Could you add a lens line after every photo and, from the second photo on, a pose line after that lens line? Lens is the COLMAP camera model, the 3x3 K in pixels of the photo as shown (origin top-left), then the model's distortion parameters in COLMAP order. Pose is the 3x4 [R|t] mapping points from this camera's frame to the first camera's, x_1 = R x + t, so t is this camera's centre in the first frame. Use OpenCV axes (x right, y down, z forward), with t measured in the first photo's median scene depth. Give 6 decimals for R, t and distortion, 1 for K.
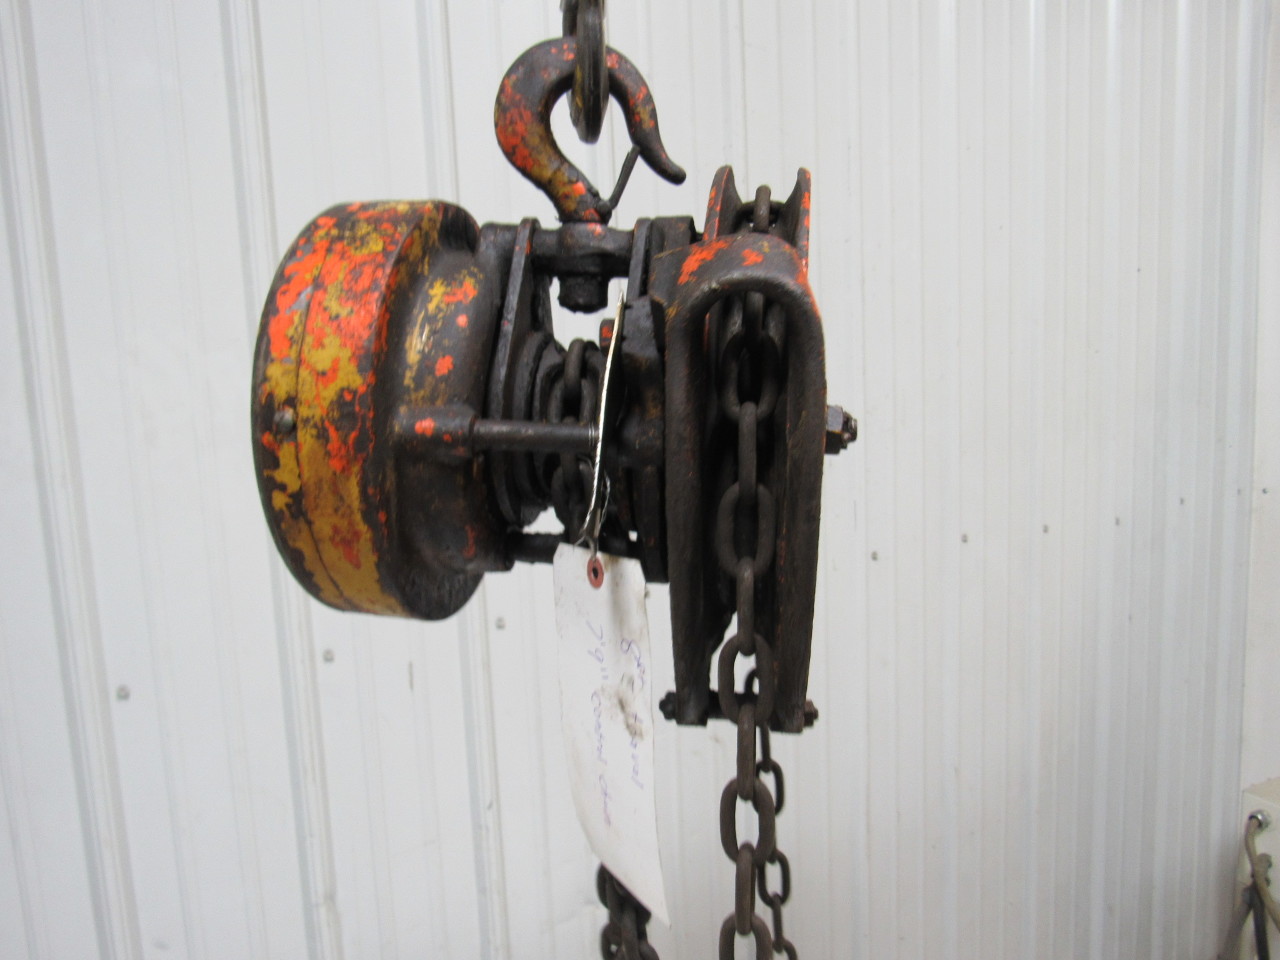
lens RADIAL K [[914.7, 0, 642.8], [0, 914.7, 479.0], [0, 0, 1]] dist [-0.021233, -0.003730]
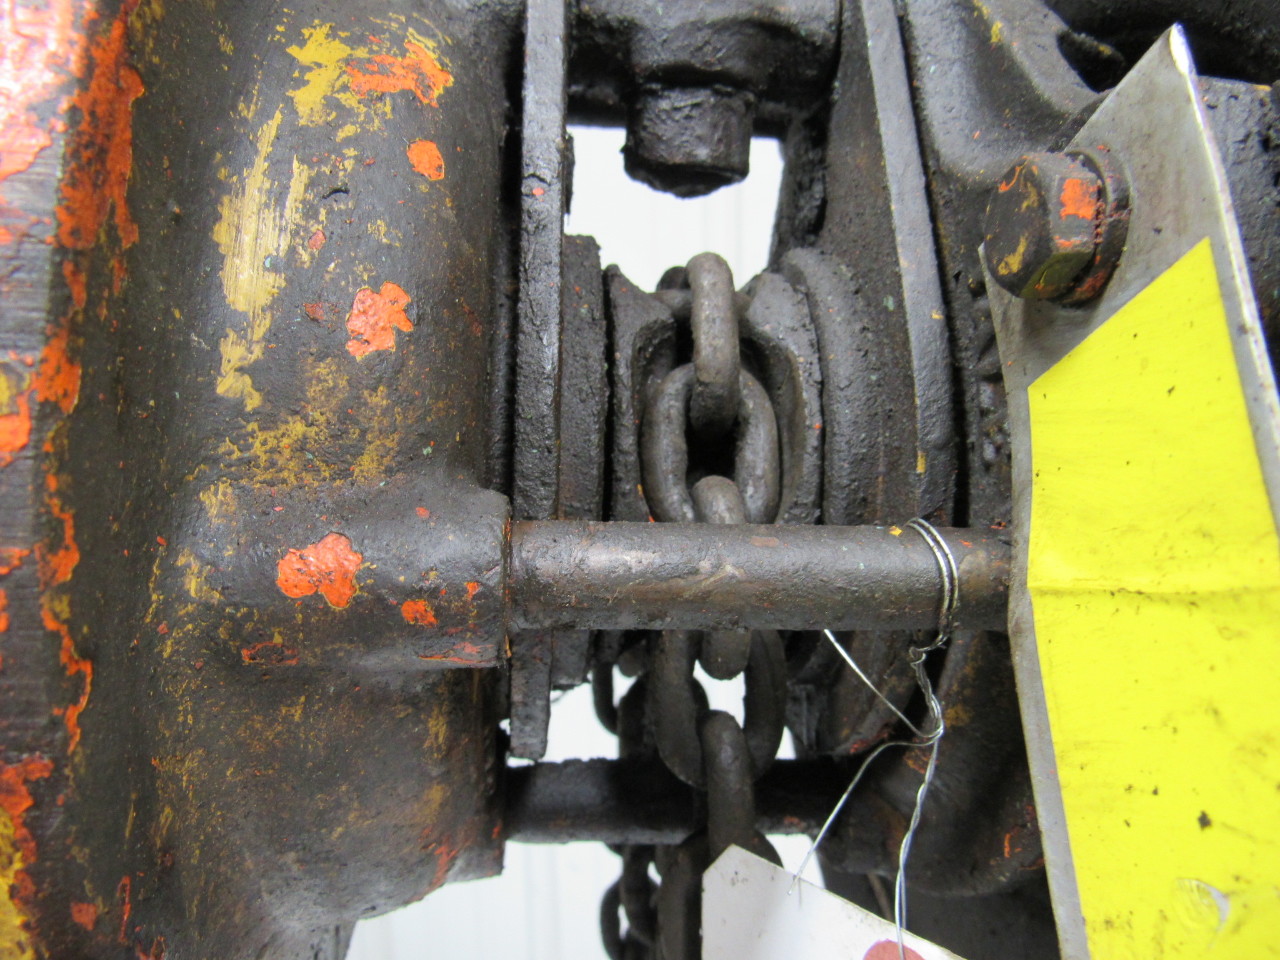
lens RADIAL K [[914.7, 0, 636.3], [0, 914.7, 481.3], [0, 0, 1]] dist [-0.021233, -0.003730]
pose [[0.969849, -0.035609, 0.241092, -0.211346], [0.030095, 0.999195, 0.026517, -0.083615], [-0.241842, -0.018462, 0.970140, 0.734406]]
